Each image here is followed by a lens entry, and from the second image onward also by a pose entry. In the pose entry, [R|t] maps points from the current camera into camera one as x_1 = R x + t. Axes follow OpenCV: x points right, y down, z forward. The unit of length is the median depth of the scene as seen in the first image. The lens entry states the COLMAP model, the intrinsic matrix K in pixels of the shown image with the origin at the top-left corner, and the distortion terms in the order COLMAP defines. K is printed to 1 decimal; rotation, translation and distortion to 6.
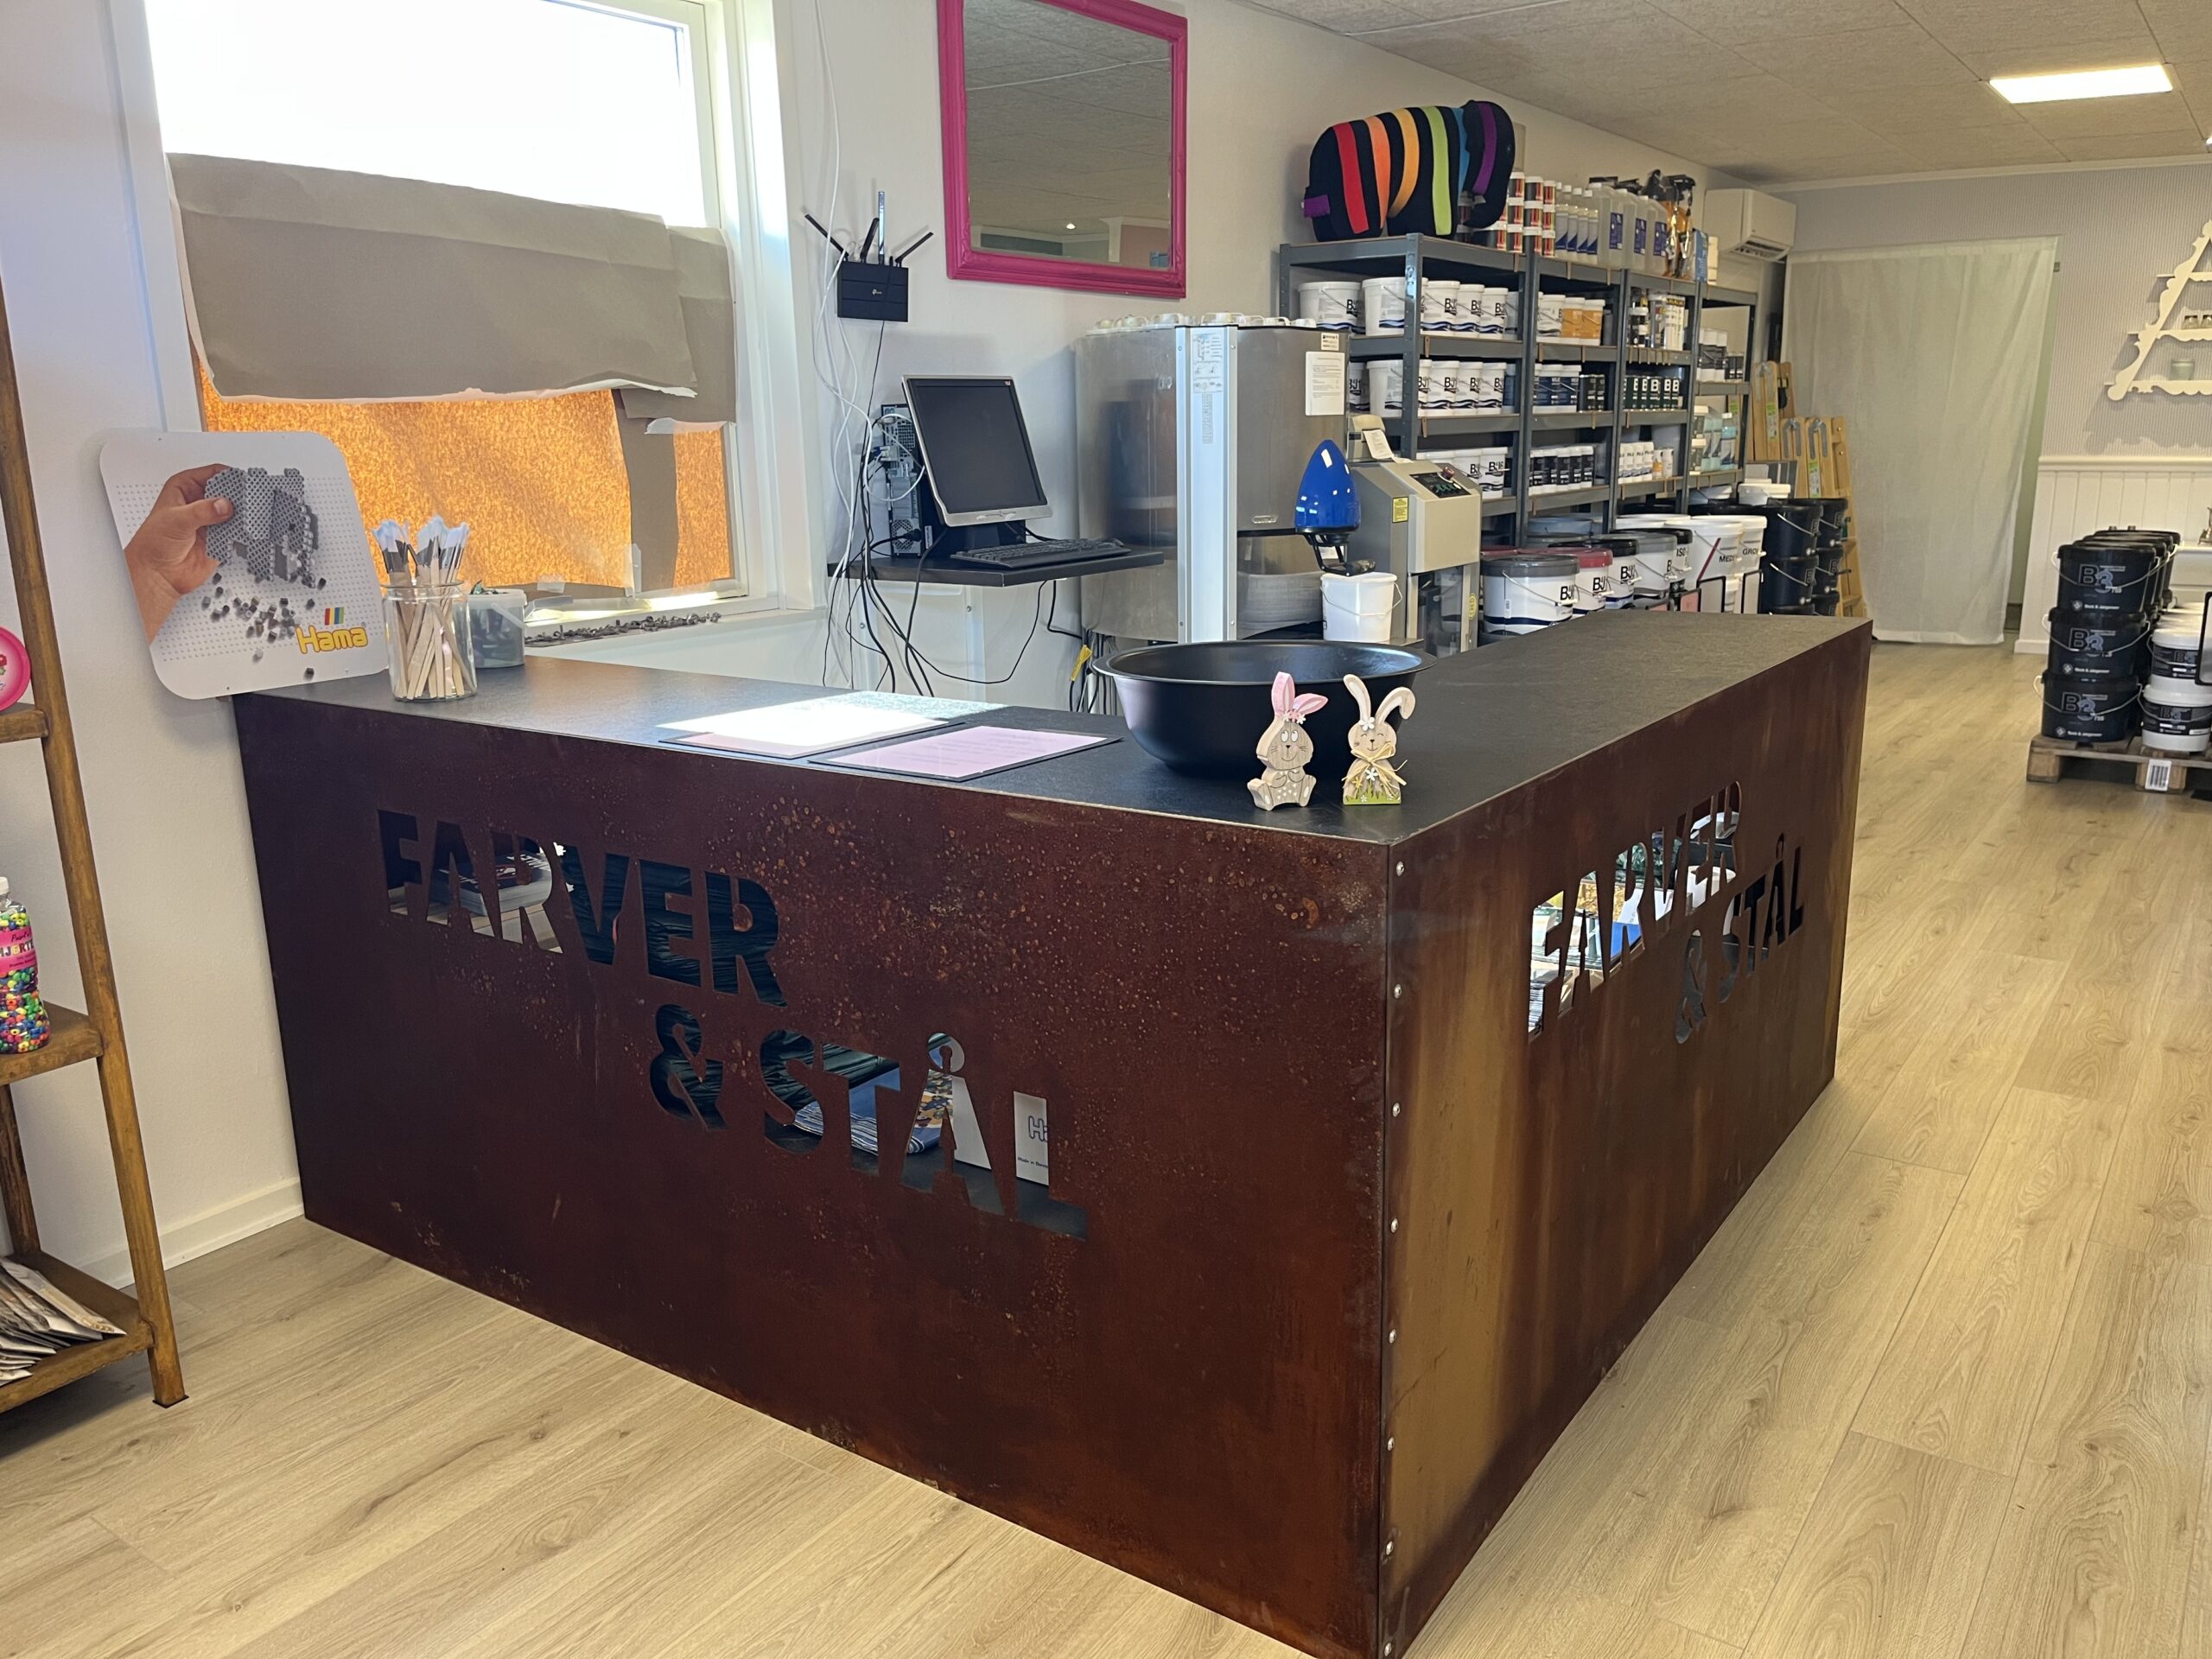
lens RADIAL K [[1689.6, 0, 1109.5], [0, 1689.6, 841.9], [0, 0, 1]] dist [0.051339, -0.071858]
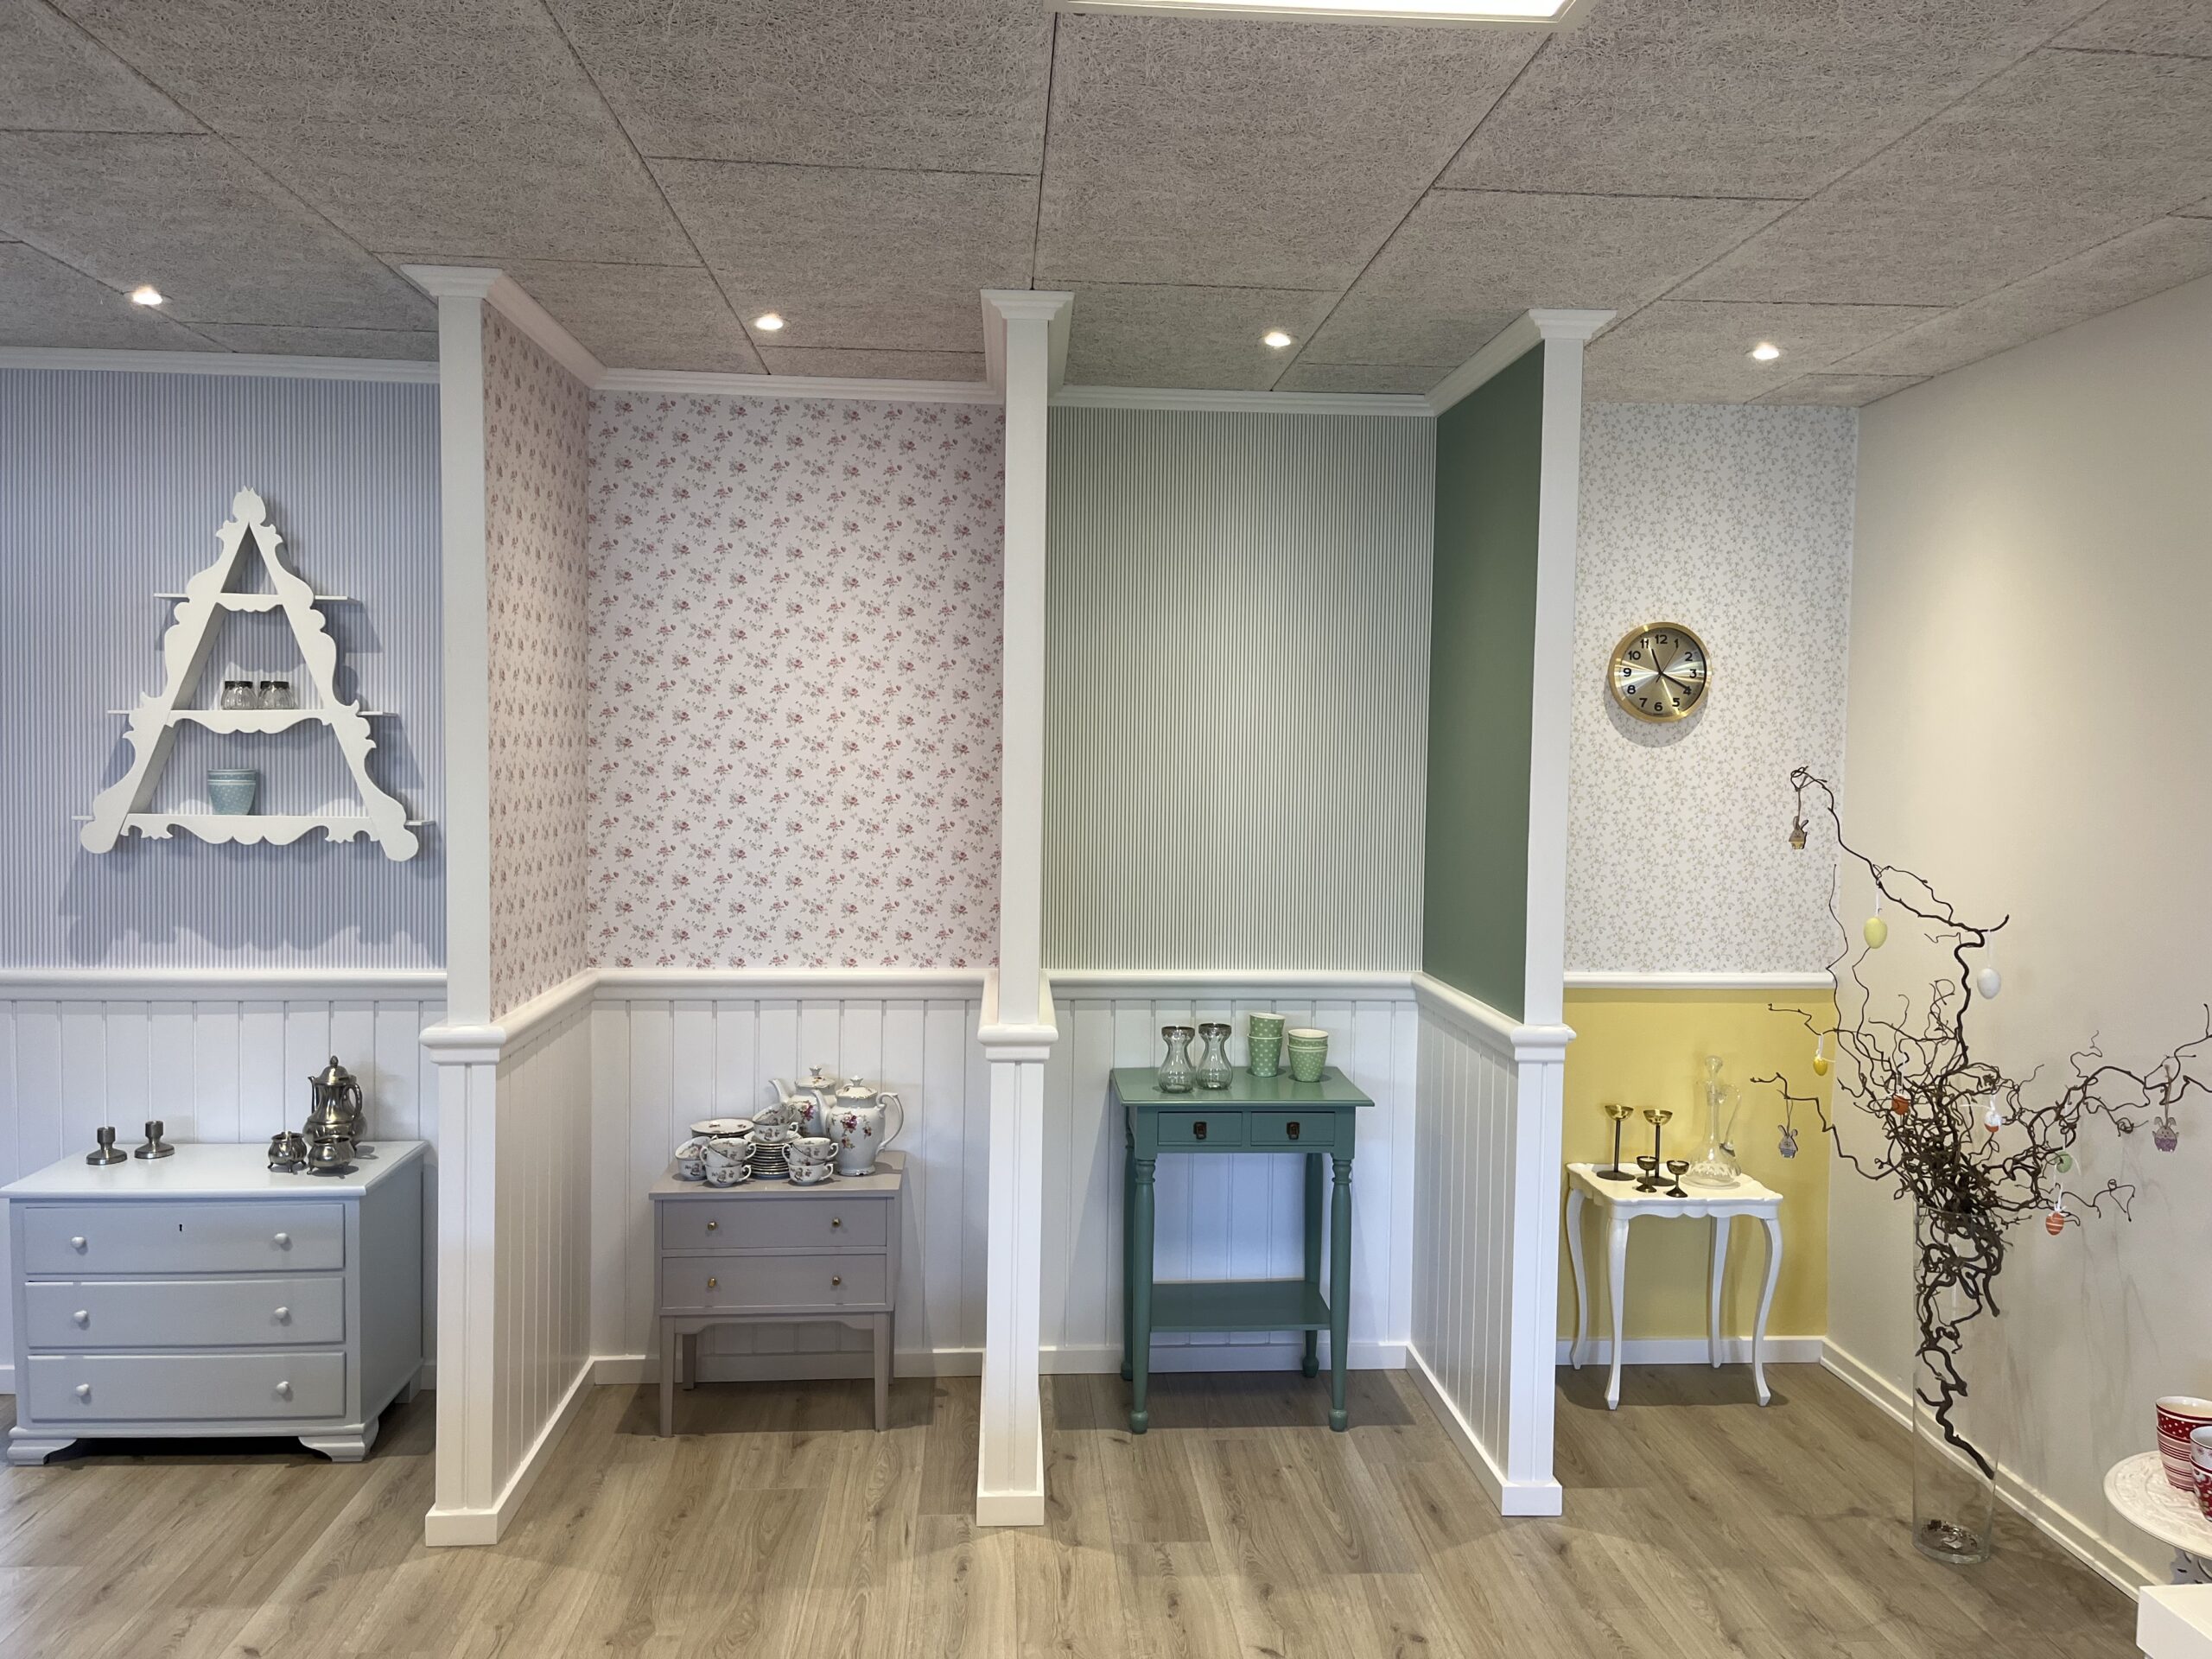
lens RADIAL K [[1689.6, 0, 1108.0], [0, 1689.6, 831.5], [0, 0, 1]] dist [0.051339, -0.071858]
pose [[0.780408, -0.001192, 0.625270, 1.314796], [0.121870, 0.981110, -0.150237, -0.416207], [-0.613279, 0.193448, 0.765811, 1.232038]]
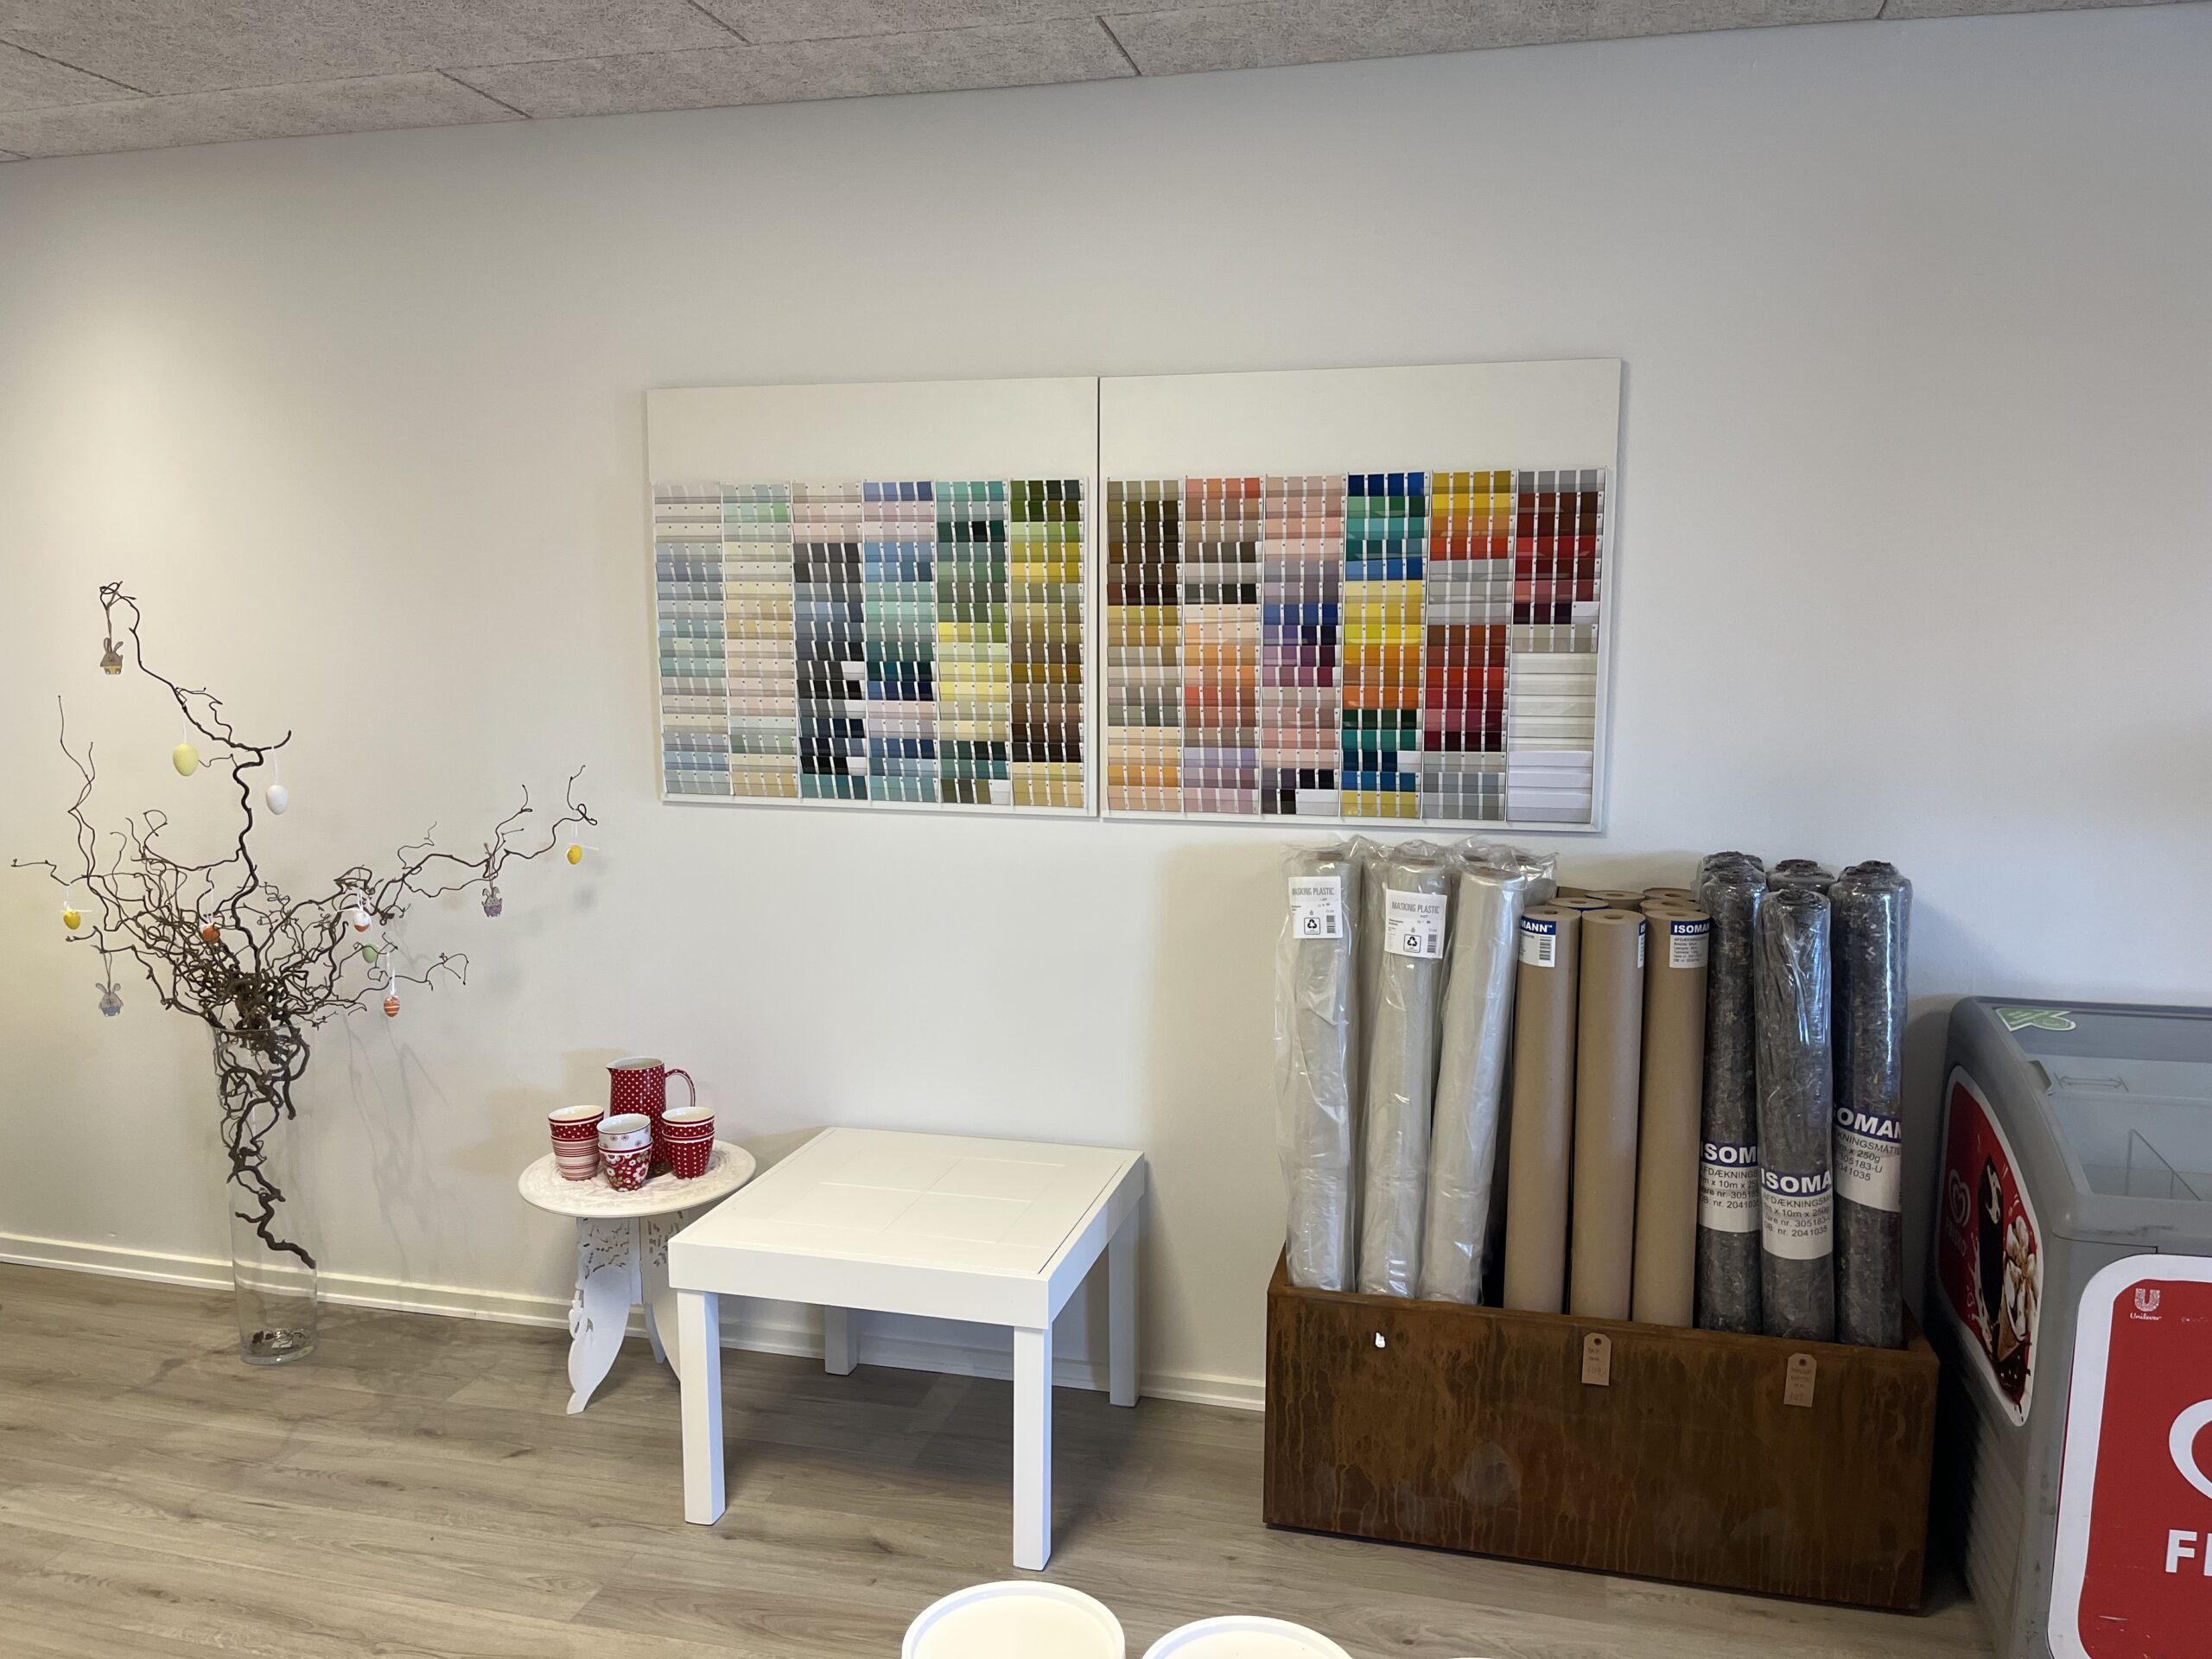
lens RADIAL K [[1689.6, 0, 1115.5], [0, 1689.6, 847.1], [0, 0, 1]] dist [0.051339, -0.071858]
pose [[-0.346614, -0.107743, 0.931799, 1.218923], [0.227313, 0.954123, 0.194881, -0.471759], [-0.910048, 0.279358, -0.306221, 1.552099]]
